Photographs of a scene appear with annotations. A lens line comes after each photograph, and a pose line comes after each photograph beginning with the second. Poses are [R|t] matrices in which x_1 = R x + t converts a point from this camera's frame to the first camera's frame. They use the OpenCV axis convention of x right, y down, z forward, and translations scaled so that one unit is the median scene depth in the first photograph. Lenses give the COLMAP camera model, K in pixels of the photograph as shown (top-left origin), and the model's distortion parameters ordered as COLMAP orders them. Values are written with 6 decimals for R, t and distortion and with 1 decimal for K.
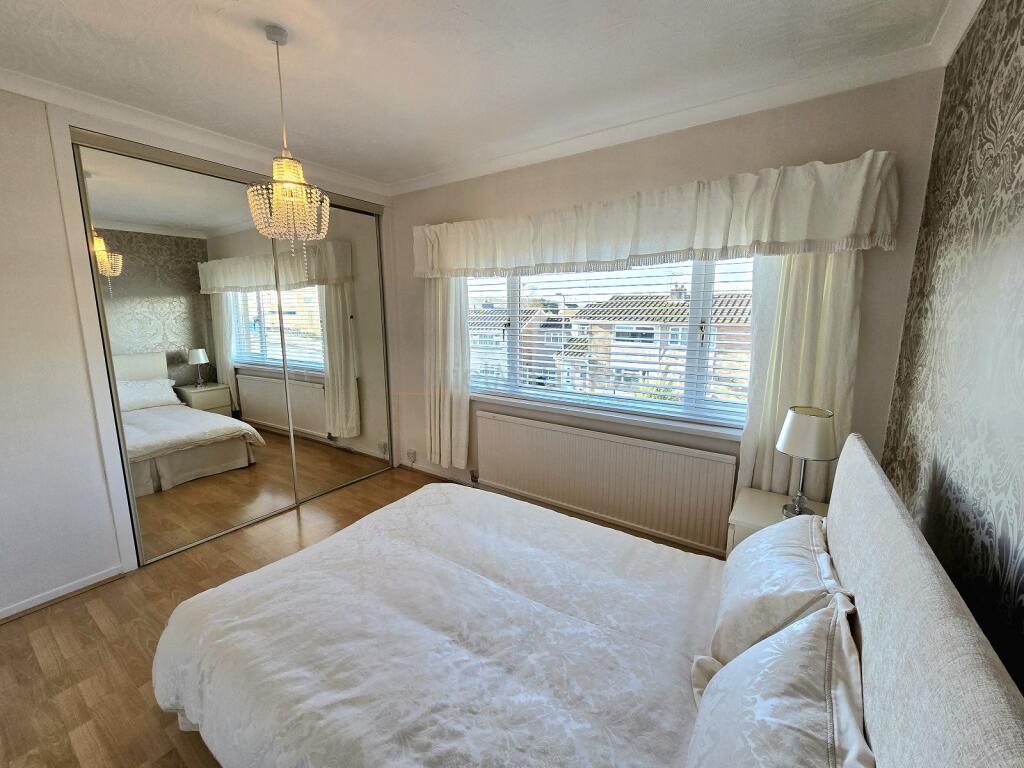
lens RADIAL K [[417.1, 0, 516.2], [0, 417.1, 386.5], [0, 0, 1]] dist [-0.001616, 0.000028]
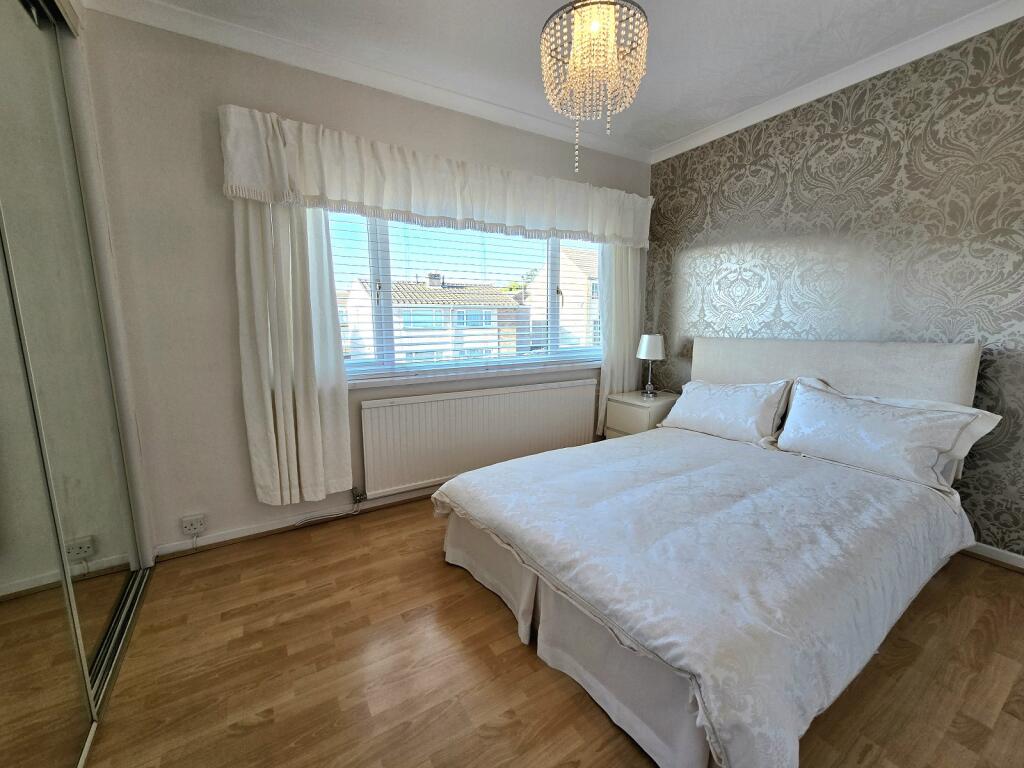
lens RADIAL K [[417.1, 0, 516.2], [0, 417.1, 386.5], [0, 0, 1]] dist [-0.001616, 0.000028]
pose [[0.326544, -0.227876, 0.917301, -0.790552], [0.130216, 0.972094, 0.195133, -0.088391], [-0.936169, 0.055728, 0.347104, 0.555374]]
